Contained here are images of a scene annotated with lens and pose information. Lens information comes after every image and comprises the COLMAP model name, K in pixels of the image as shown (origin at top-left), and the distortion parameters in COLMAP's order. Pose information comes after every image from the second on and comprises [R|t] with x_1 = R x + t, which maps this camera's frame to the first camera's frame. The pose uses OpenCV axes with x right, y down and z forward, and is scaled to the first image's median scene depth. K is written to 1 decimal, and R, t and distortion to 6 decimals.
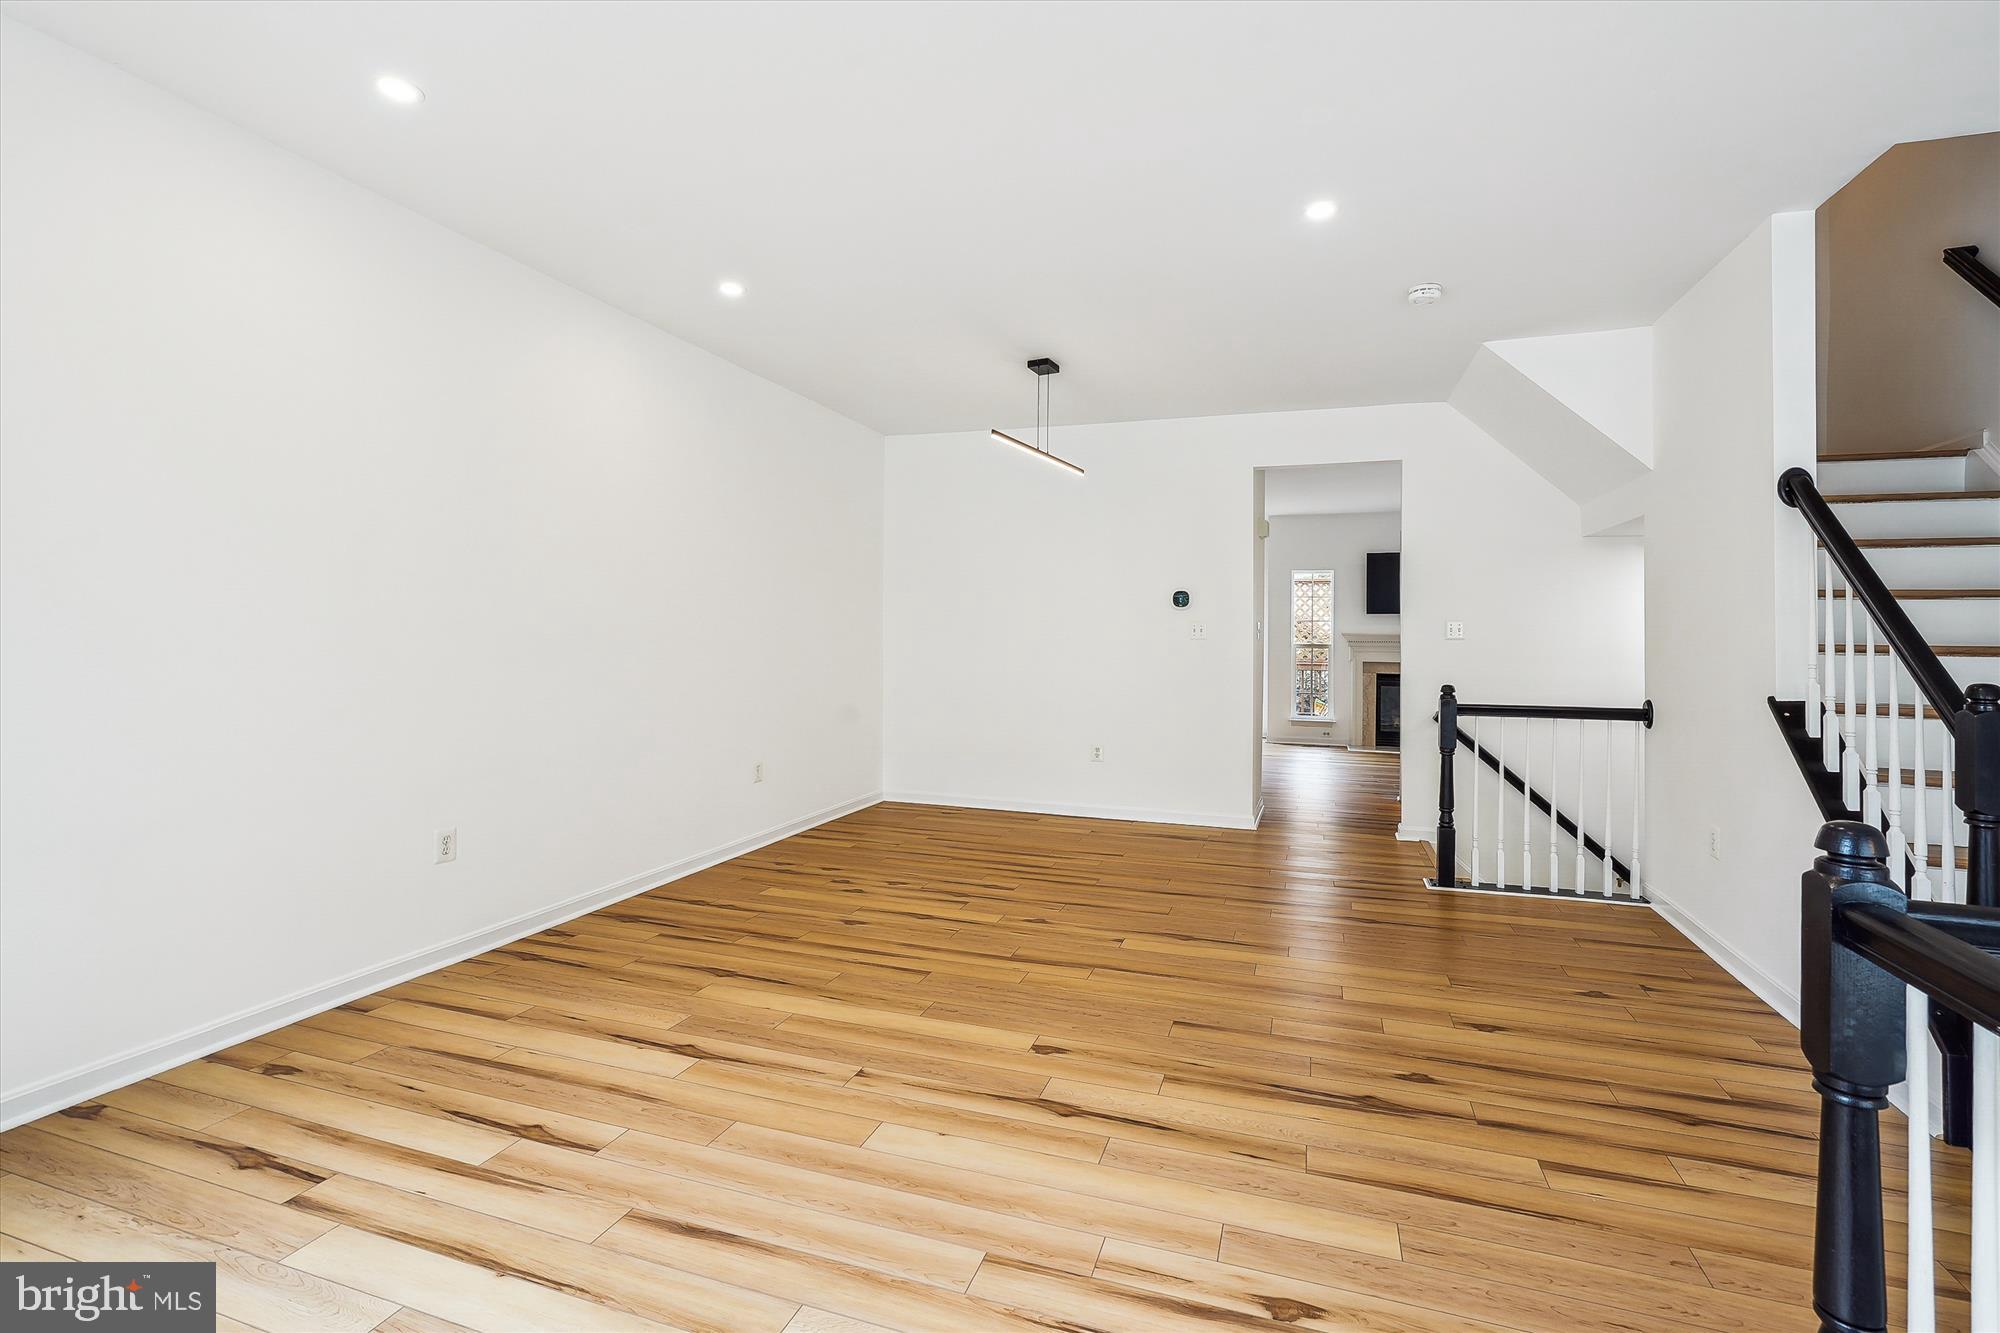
lens RADIAL K [[912.2, 0, 1004.7], [0, 912.2, 641.0], [0, 0, 1]] dist [-0.005455, 0.000489]
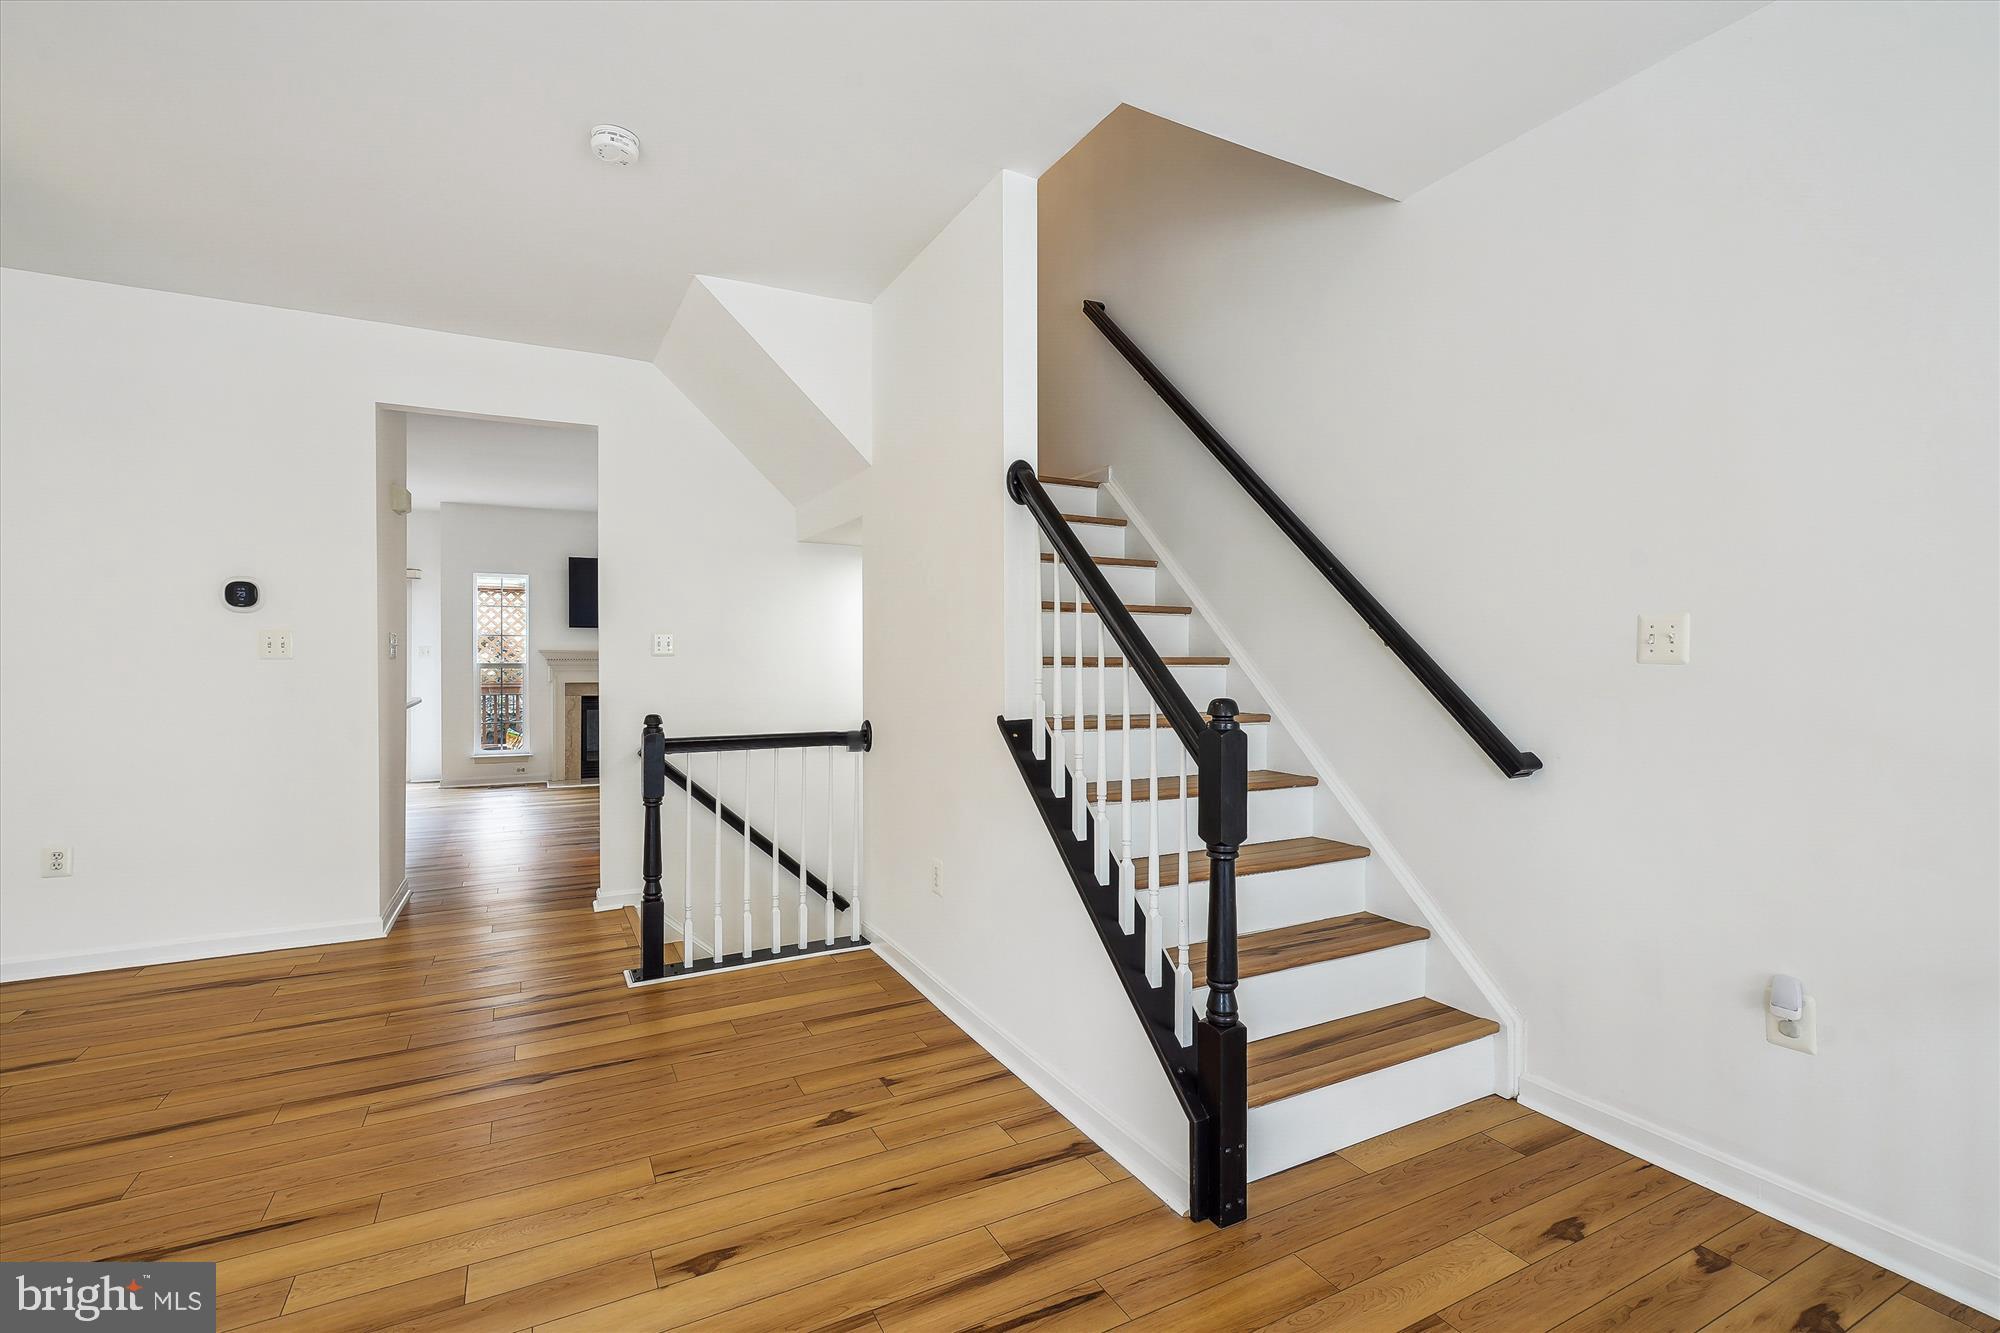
lens RADIAL K [[912.2, 0, 1004.7], [0, 912.2, 641.0], [0, 0, 1]] dist [-0.005455, 0.000489]
pose [[0.688464, 0.003594, 0.725262, 0.136927], [0.010466, 0.999834, -0.014890, 0.000730], [-0.725195, 0.017841, 0.688312, 0.262678]]
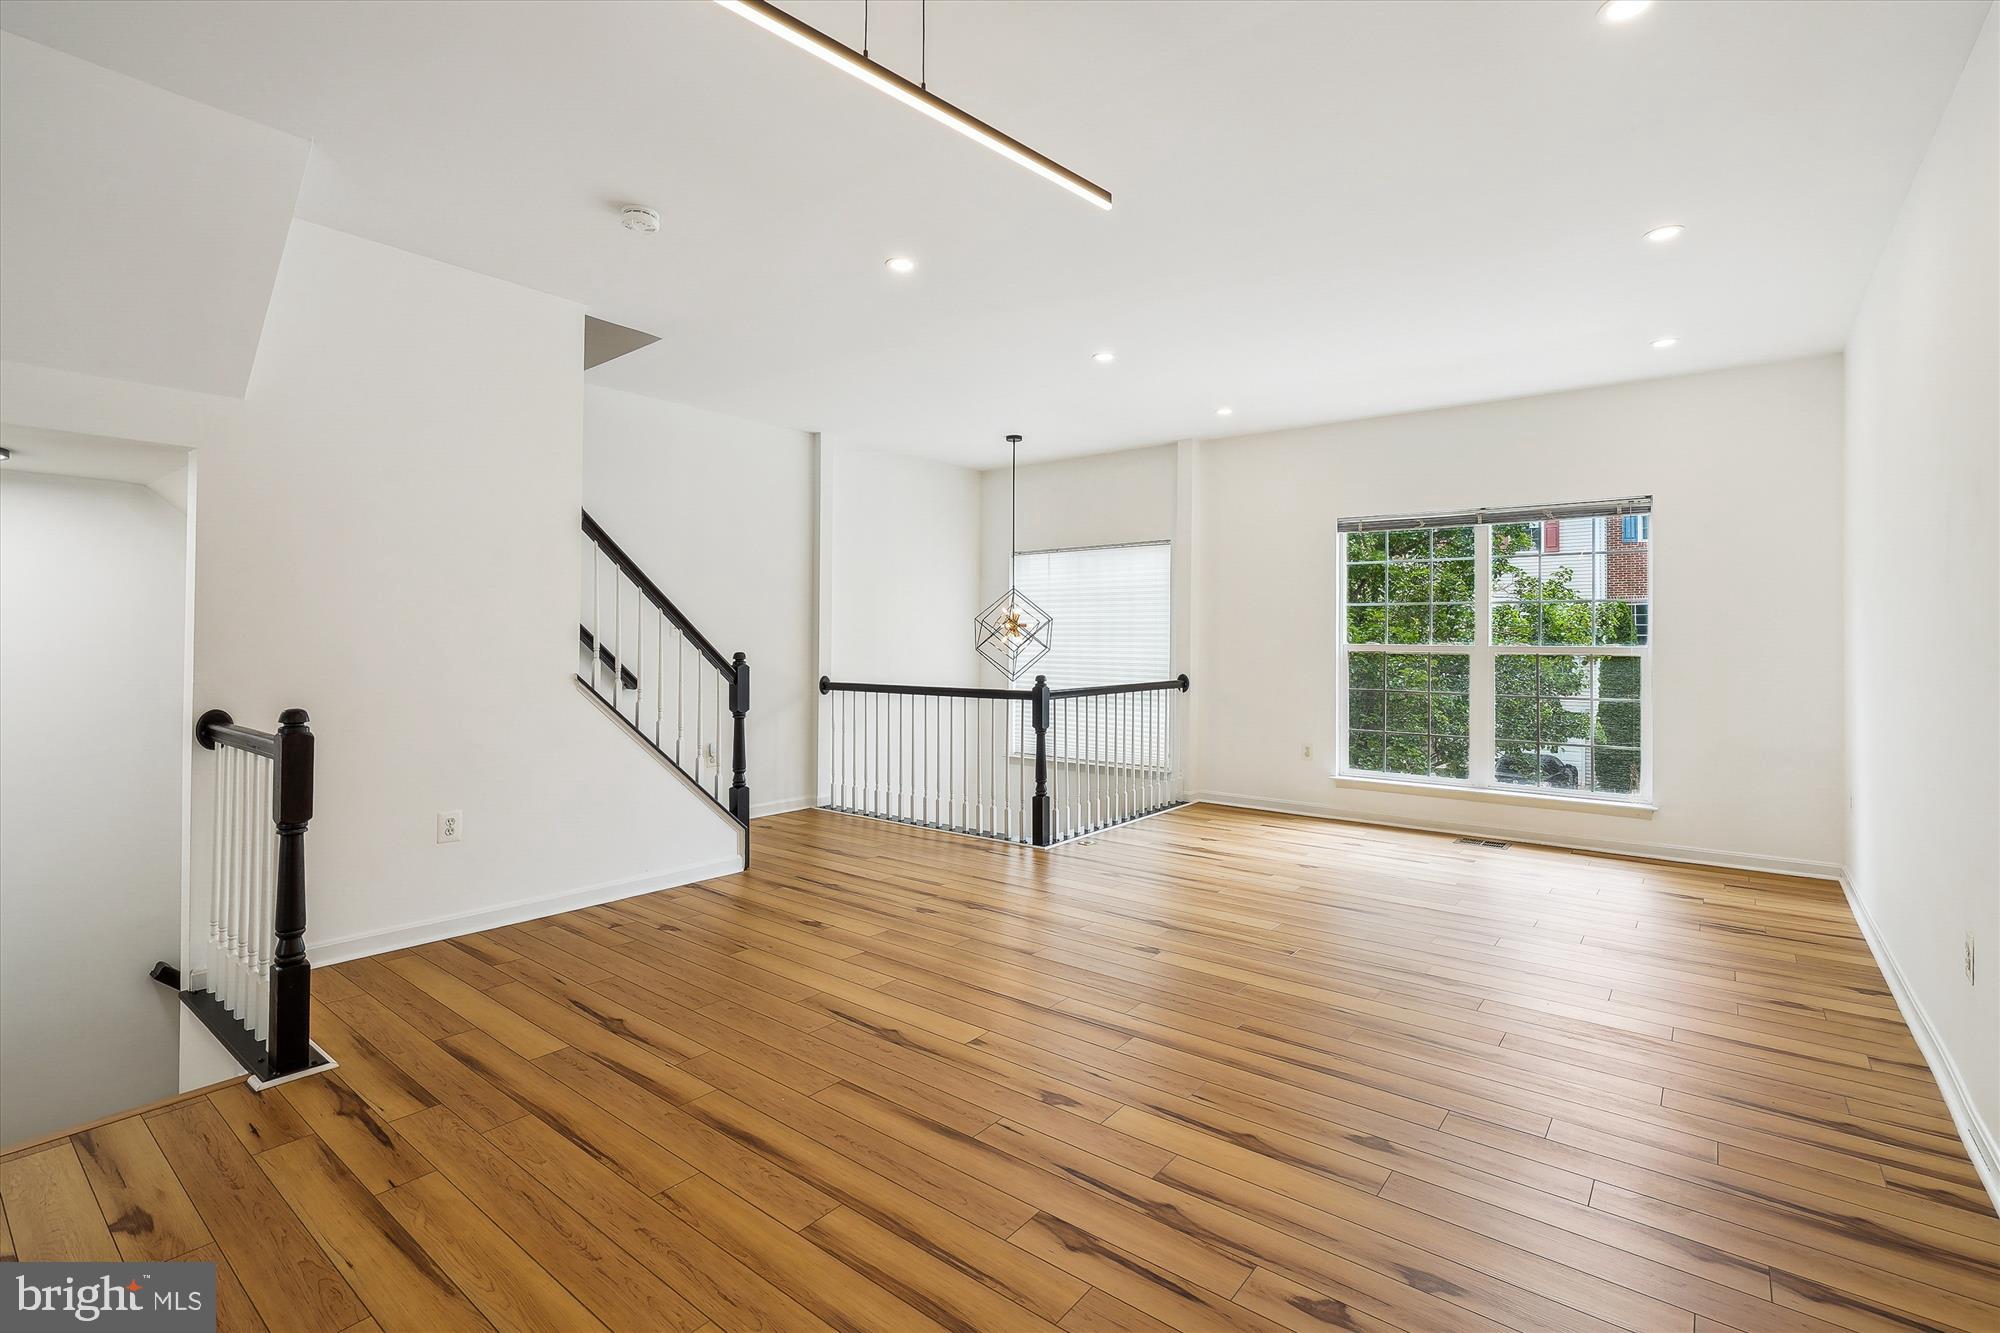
lens RADIAL K [[912.3, 0, 998.8], [0, 912.3, 626.3], [0, 0, 1]] dist [-0.000771, 0.000049]
pose [[-0.941007, -0.010294, 0.338230, -0.117768], [-0.012732, 0.999906, -0.004990, -0.006697], [-0.338147, -0.009002, -0.941050, 1.425773]]
